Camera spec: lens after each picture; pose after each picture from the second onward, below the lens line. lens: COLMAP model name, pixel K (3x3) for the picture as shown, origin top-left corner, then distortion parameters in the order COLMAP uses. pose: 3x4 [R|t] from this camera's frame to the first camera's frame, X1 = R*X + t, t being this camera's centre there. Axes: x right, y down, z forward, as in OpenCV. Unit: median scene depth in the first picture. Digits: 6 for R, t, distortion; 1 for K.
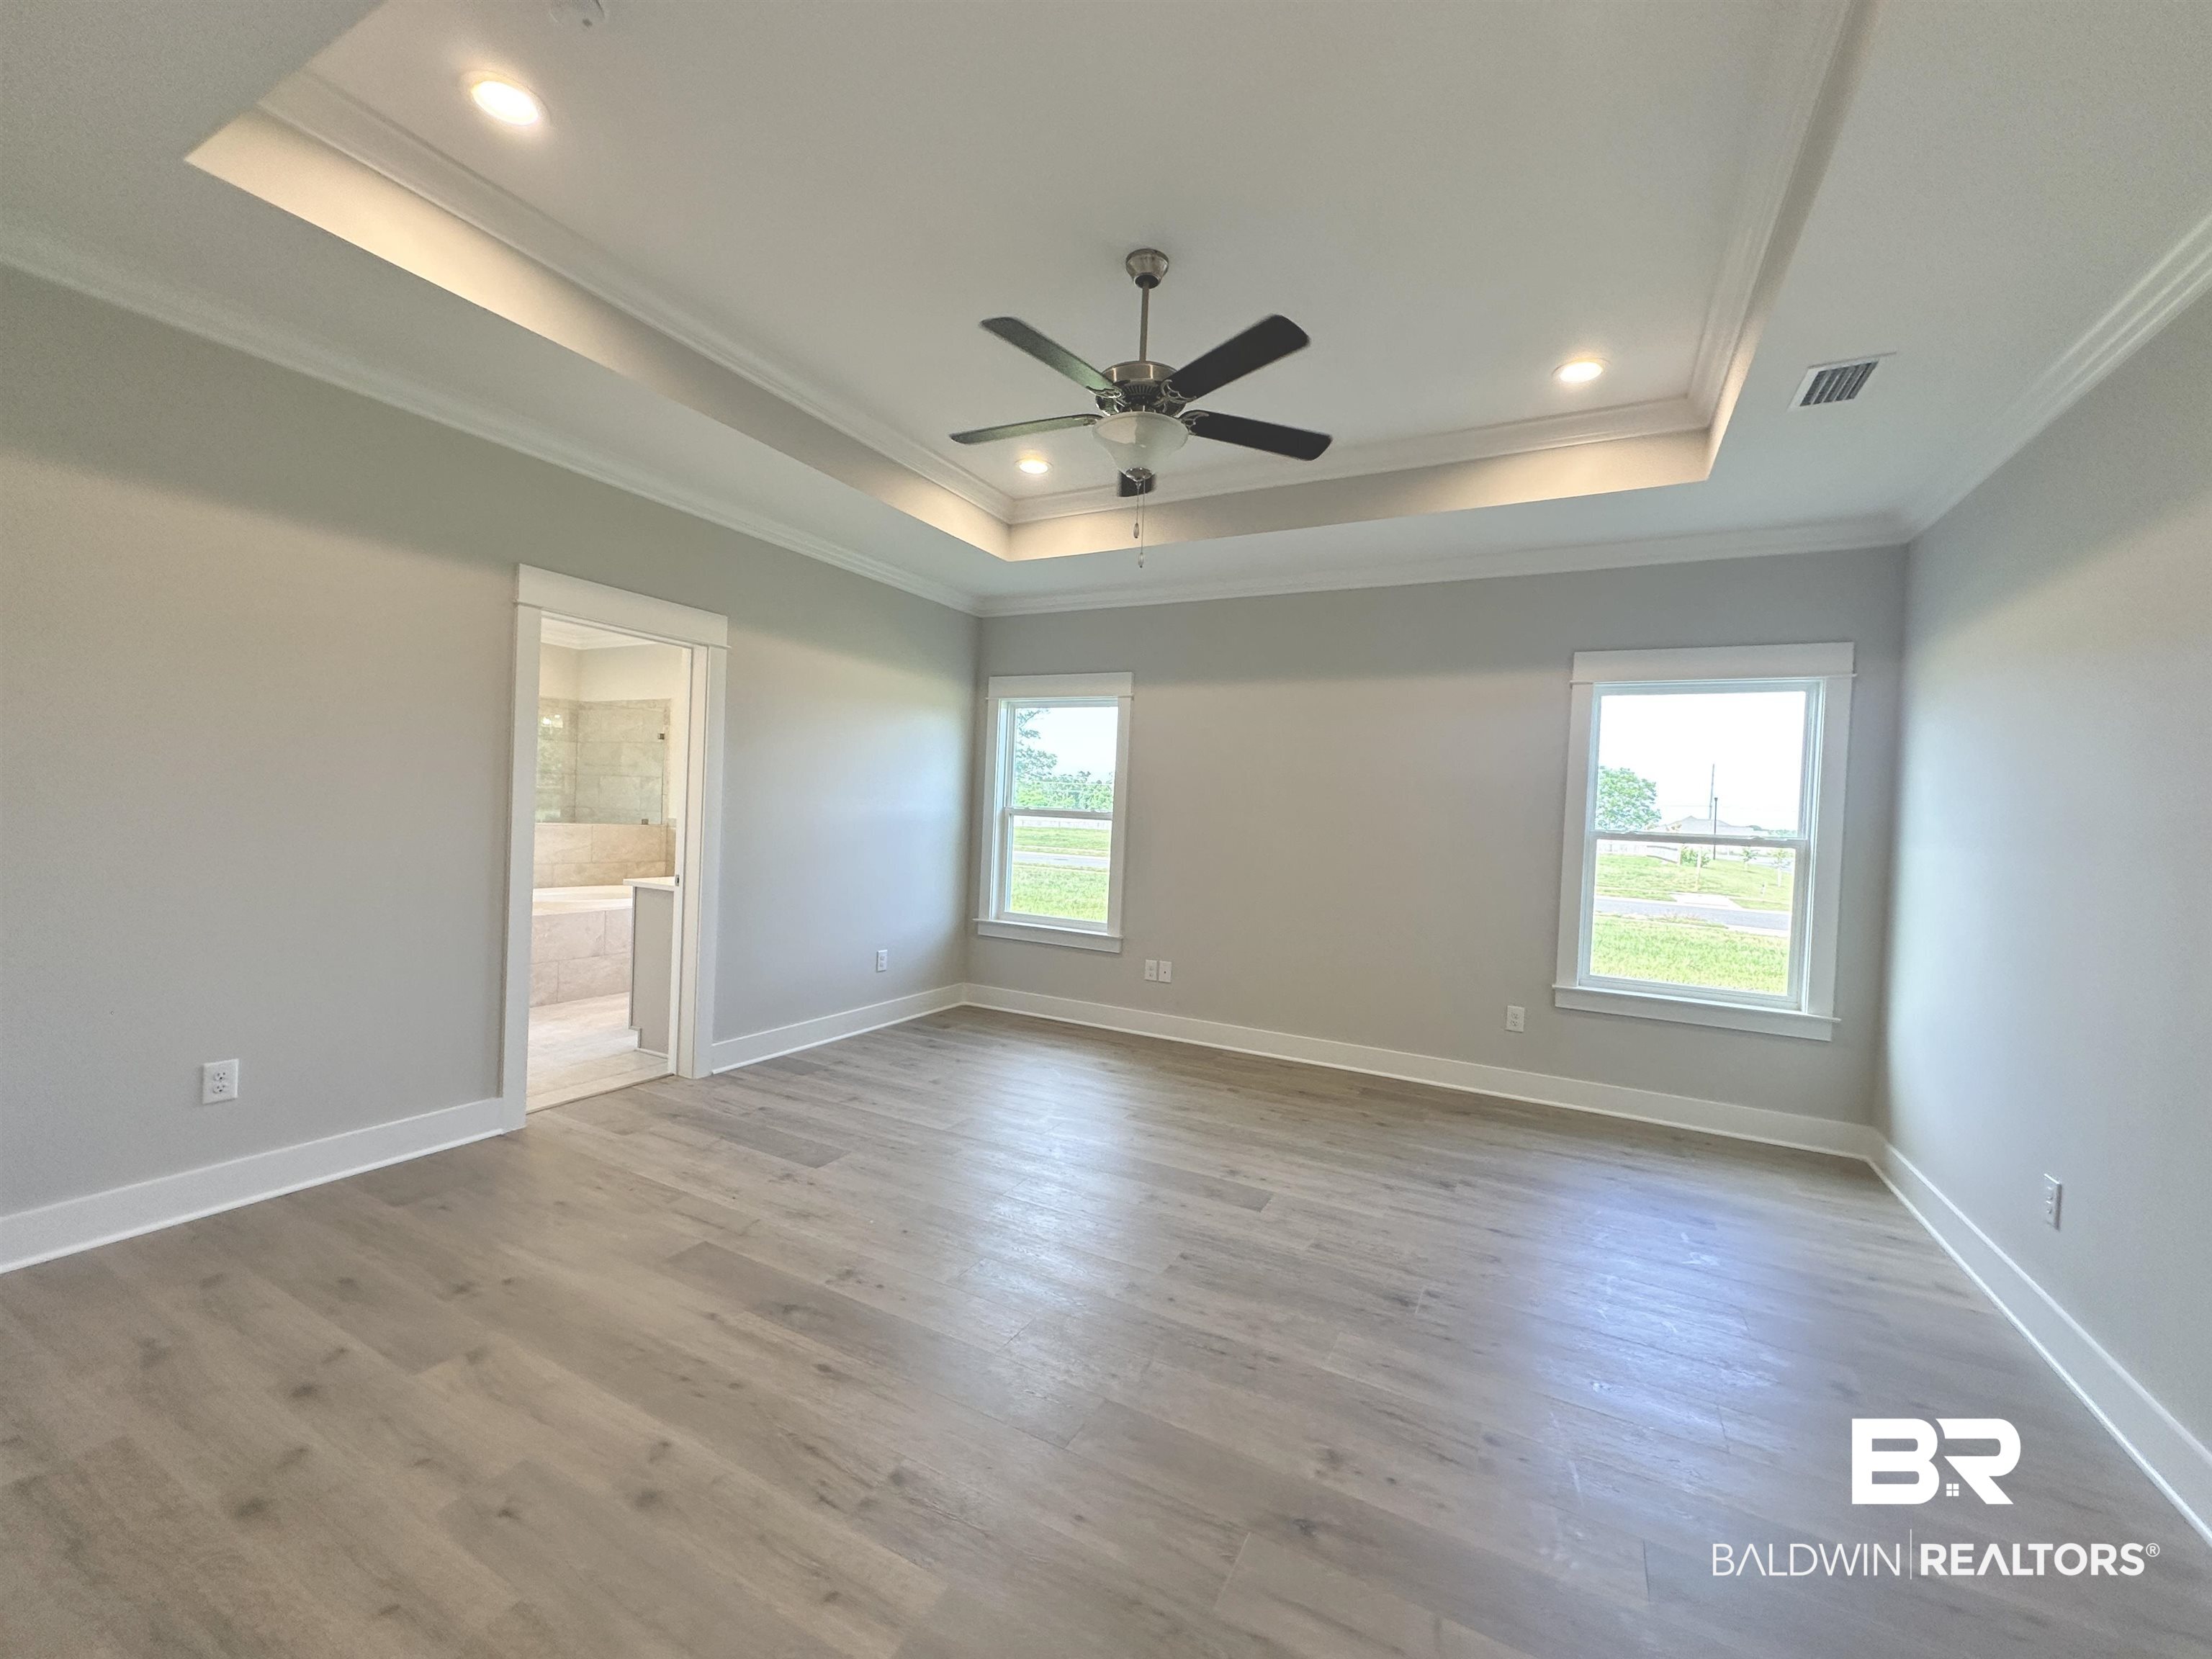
lens RADIAL K [[881.5, 0, 1099.3], [0, 881.5, 828.2], [0, 0, 1]] dist [-0.002731, 0.001039]
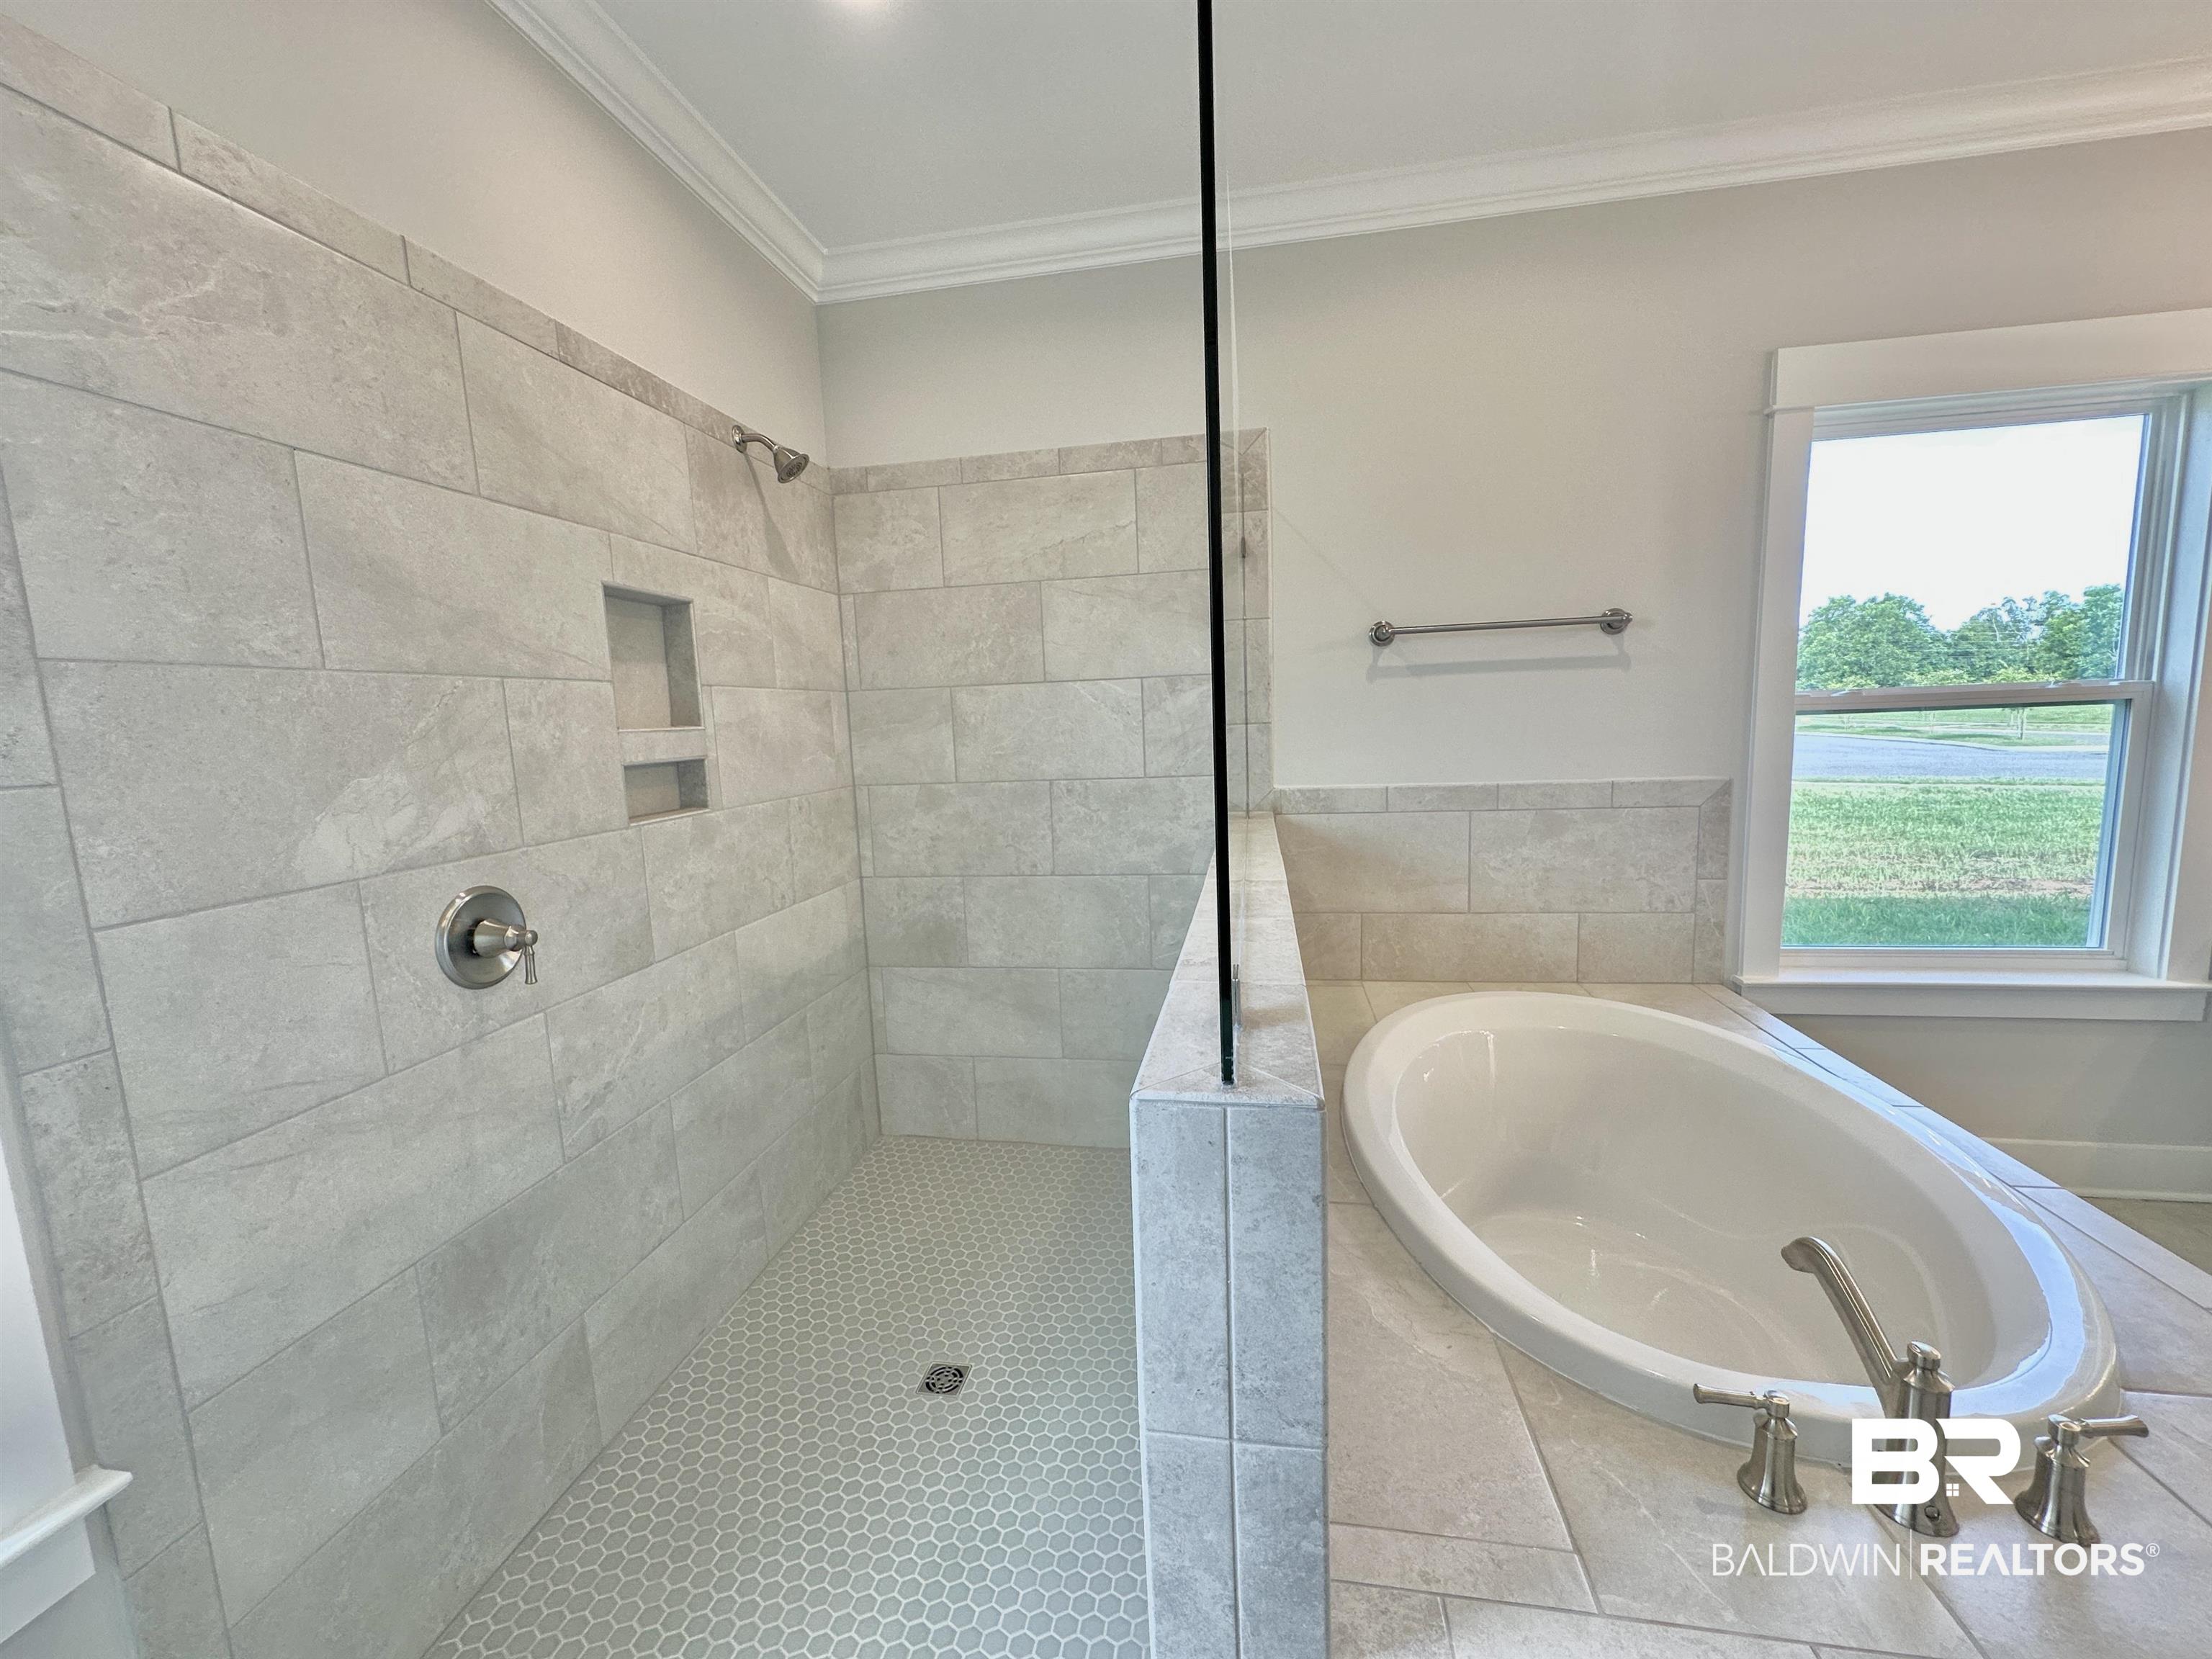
lens RADIAL K [[881.5, 0, 1103.7], [0, 881.5, 830.9], [0, 0, 1]] dist [-0.002731, 0.001039]
pose [[0.947721, -0.119248, 0.295981, -0.636290], [0.084139, 0.988109, 0.128689, -0.044767], [-0.307807, -0.097058, 0.946485, 0.667081]]
